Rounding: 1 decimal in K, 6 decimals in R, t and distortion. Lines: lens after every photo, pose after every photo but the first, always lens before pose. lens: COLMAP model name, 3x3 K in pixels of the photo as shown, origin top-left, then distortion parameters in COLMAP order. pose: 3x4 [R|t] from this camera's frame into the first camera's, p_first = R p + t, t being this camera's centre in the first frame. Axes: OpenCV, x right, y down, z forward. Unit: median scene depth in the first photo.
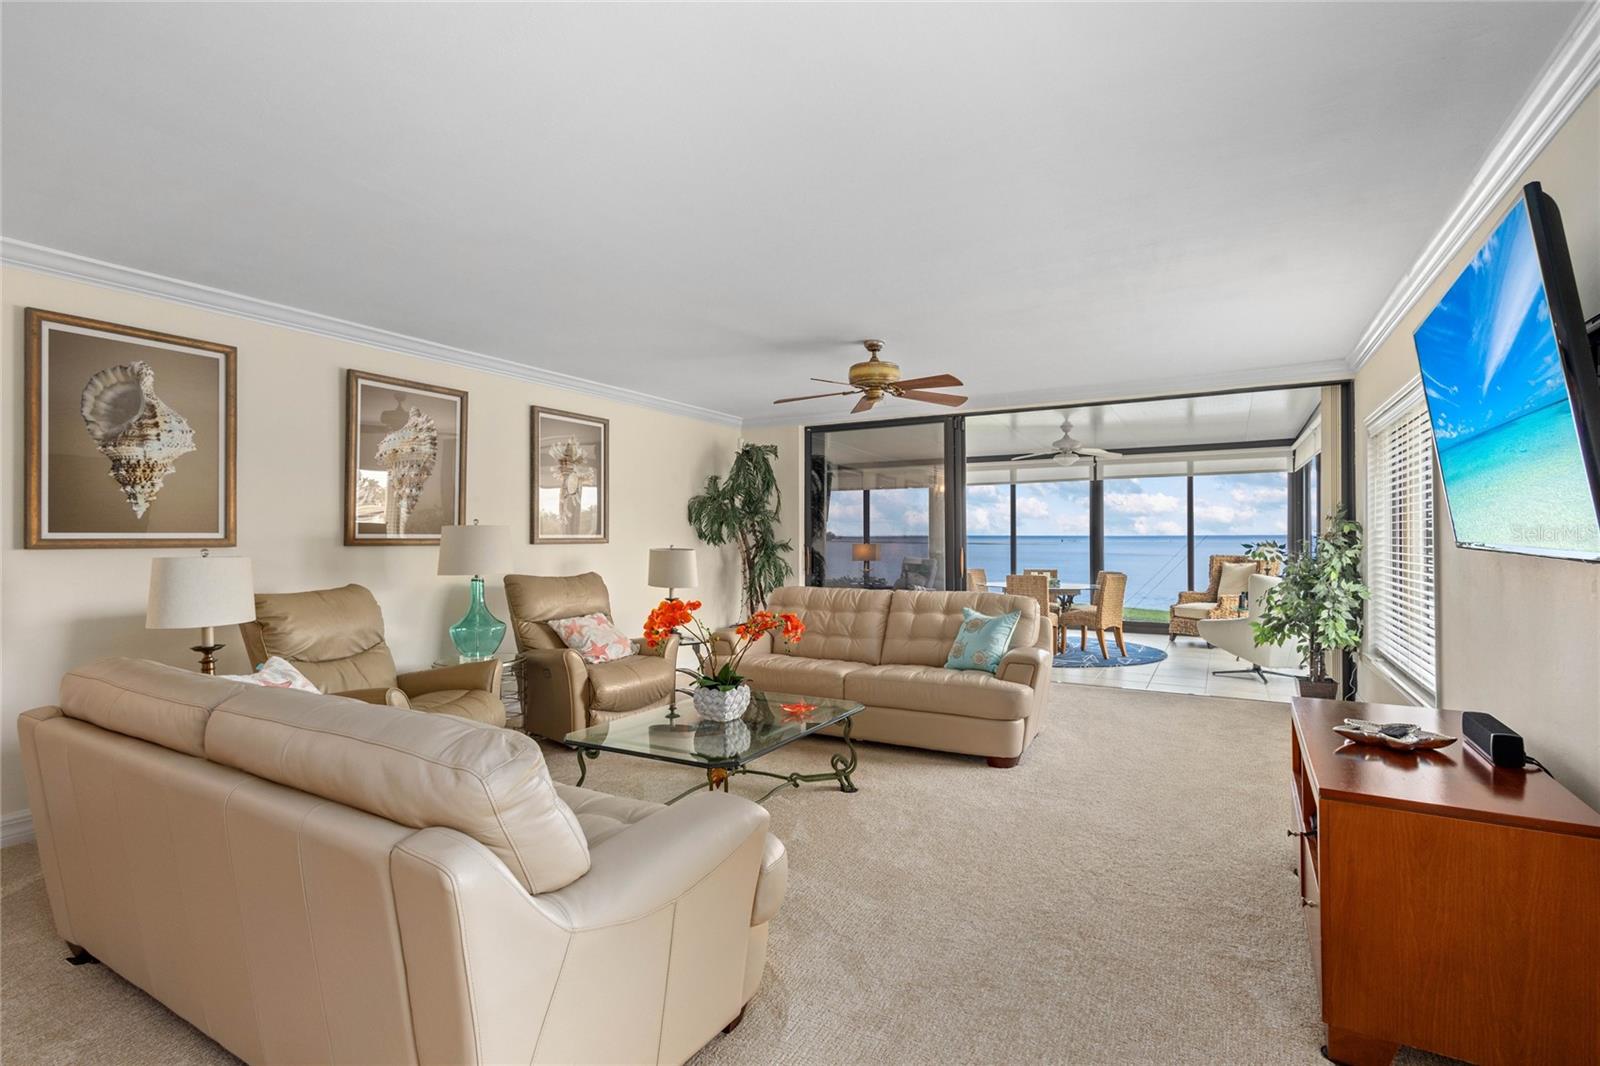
lens RADIAL K [[738.5, 0, 800.0], [0, 738.5, 533.0], [0, 0, 1]] dist [0.000461, -0.000328]
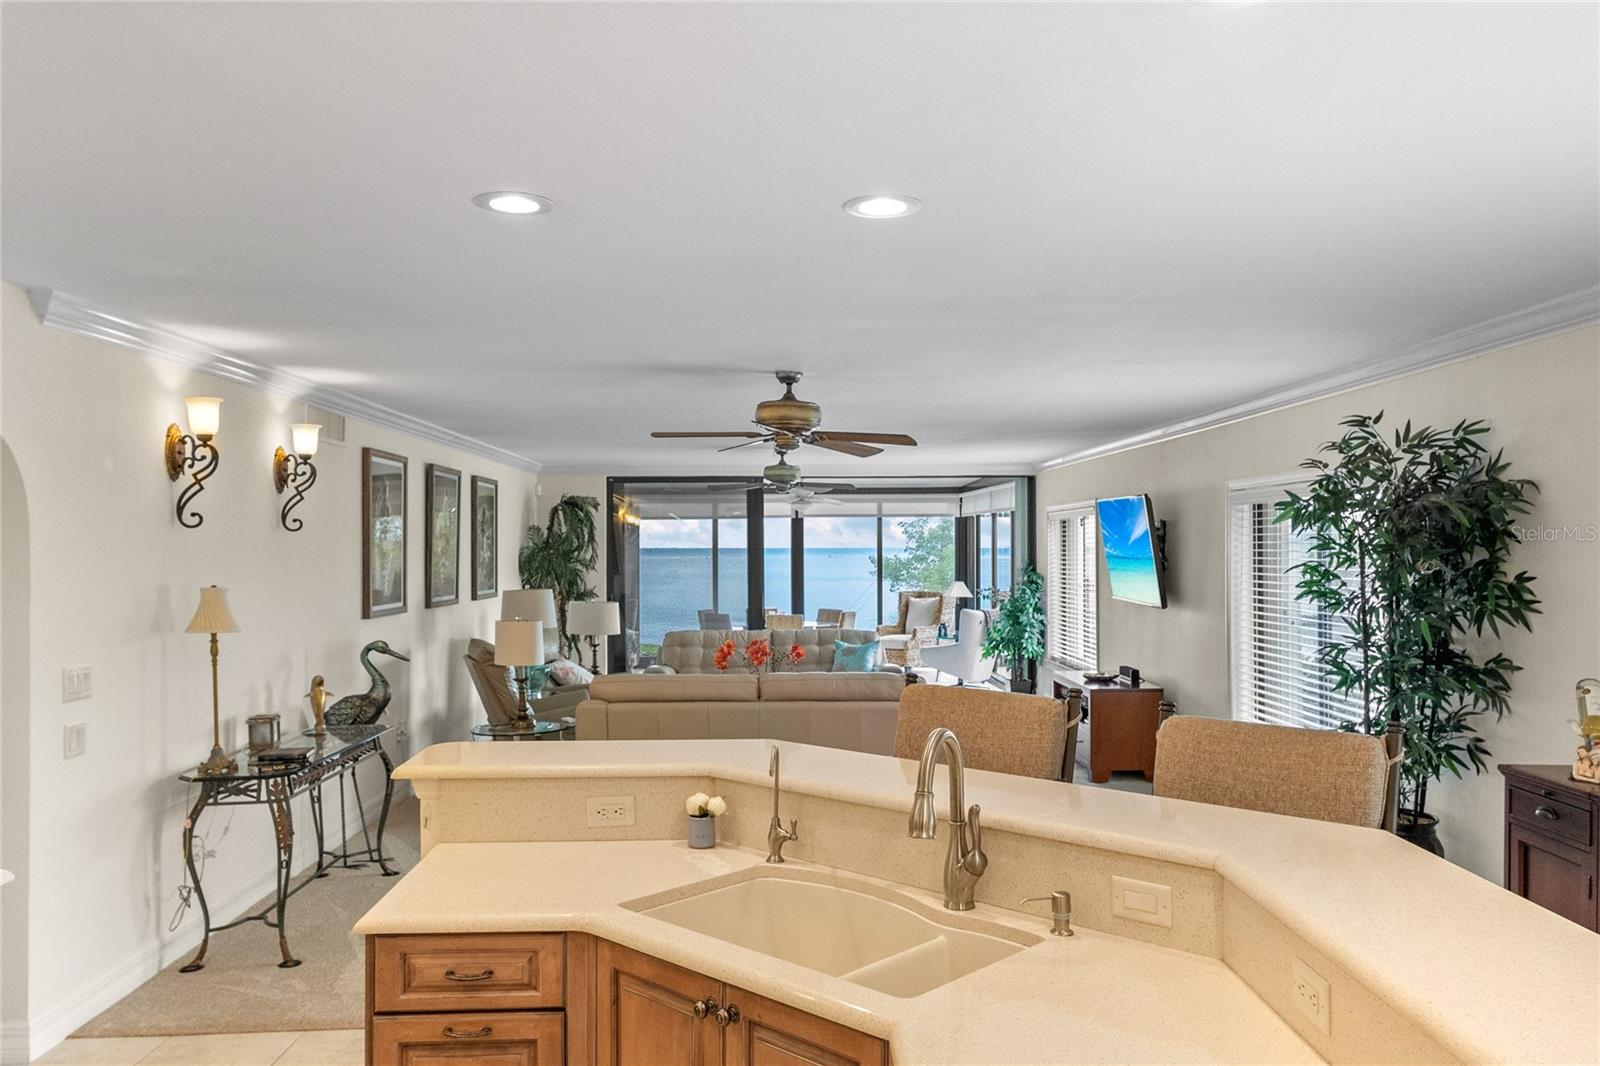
lens RADIAL K [[1209.7, 0, 803.2], [0, 1209.7, 548.2], [0, 0, 1]] dist [0.028025, -0.003595]
pose [[0.851429, -0.000877, 0.524469, -0.914322], [-0.001167, 0.999993, 0.003566, -0.072140], [-0.524468, -0.003648, 0.851422, -0.816099]]
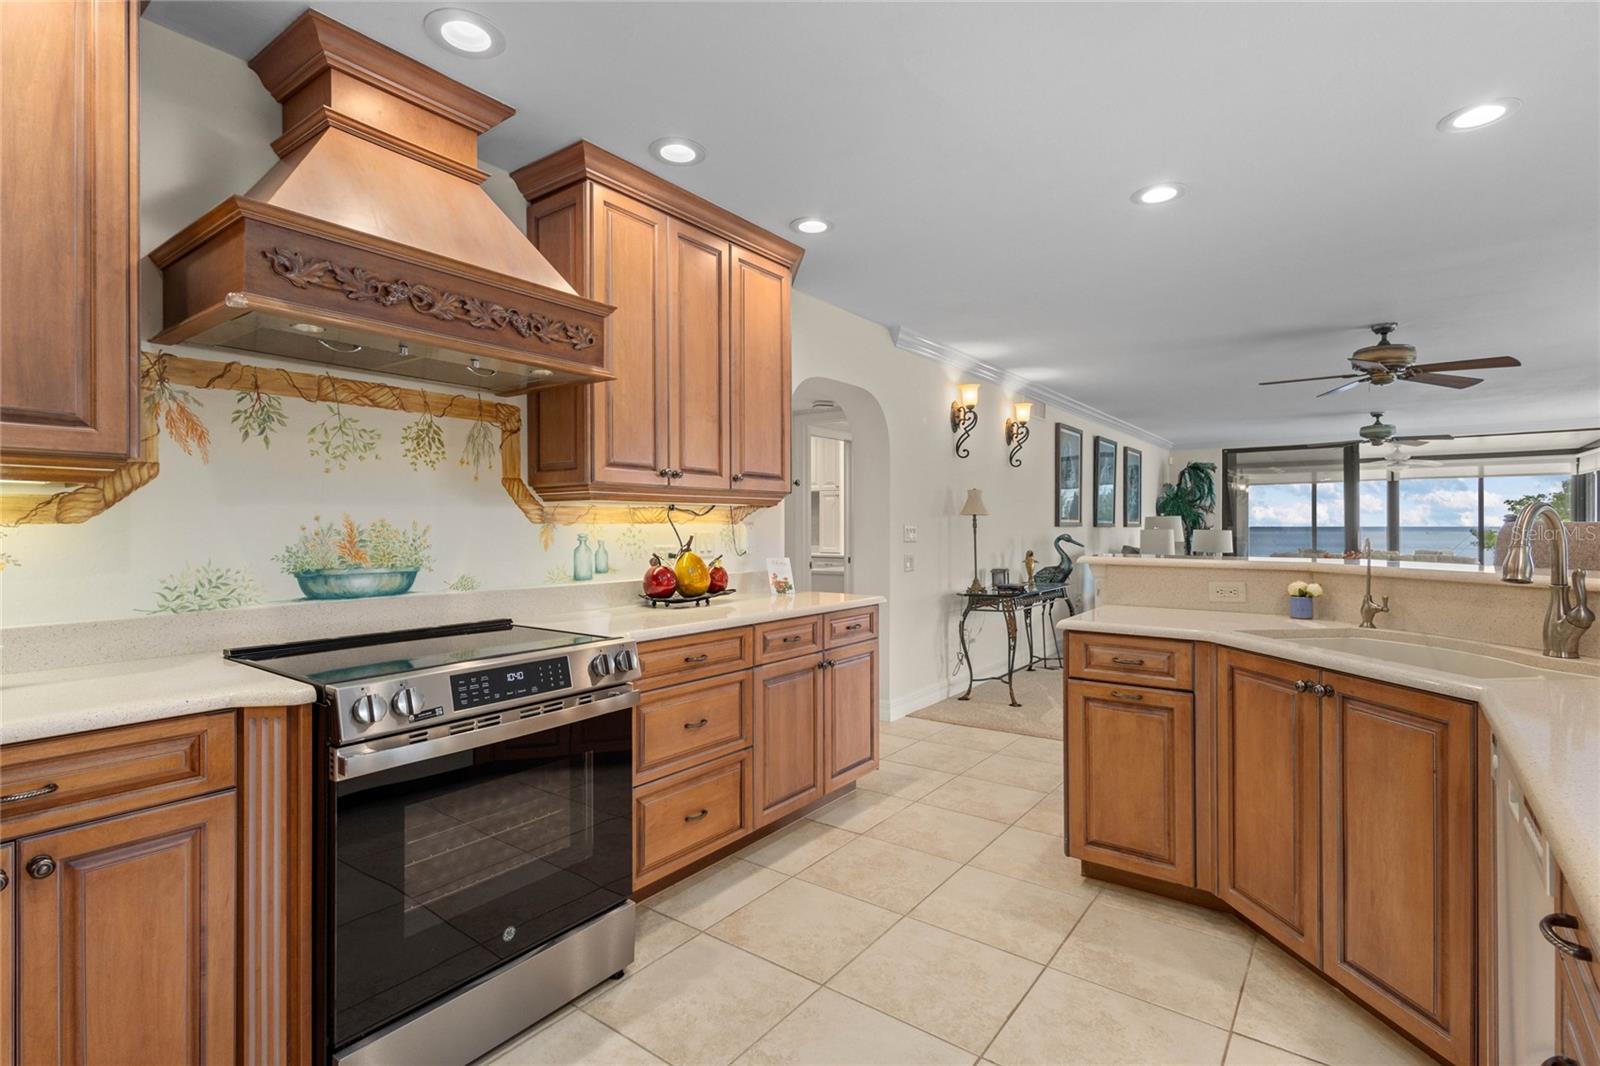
lens RADIAL K [[751.0, 0, 798.6], [0, 751.0, 528.1], [0, 0, 1]] dist [0.005715, -0.000264]
pose [[0.992702, 0.002218, -0.120570, -0.924938], [-0.001518, 0.999981, 0.005897, 0.008478], [0.120581, -0.005671, 0.992687, -0.837700]]
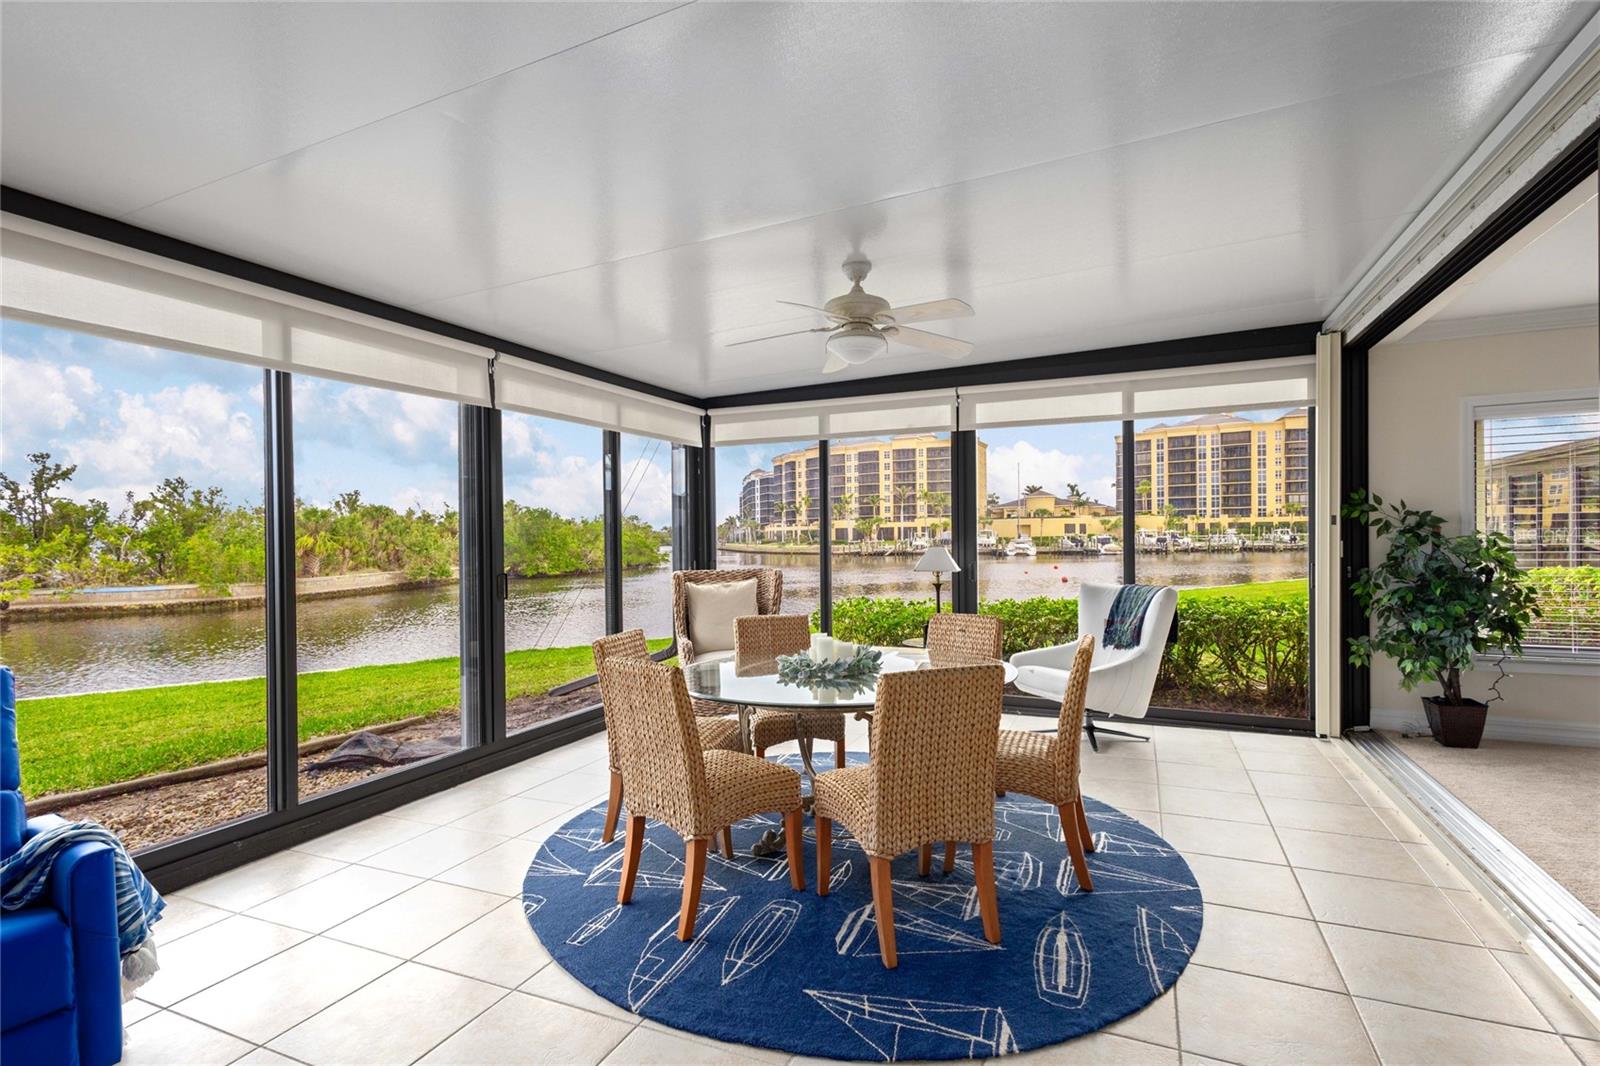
lens RADIAL K [[751.0, 0, 798.6], [0, 751.0, 528.1], [0, 0, 1]] dist [0.005715, -0.000264]
pose [[-0.102456, 0.017408, 0.994585, -0.074605], [0.011071, 0.999805, -0.016359, 0.011408], [-0.994676, 0.009335, -0.102629, 1.751725]]
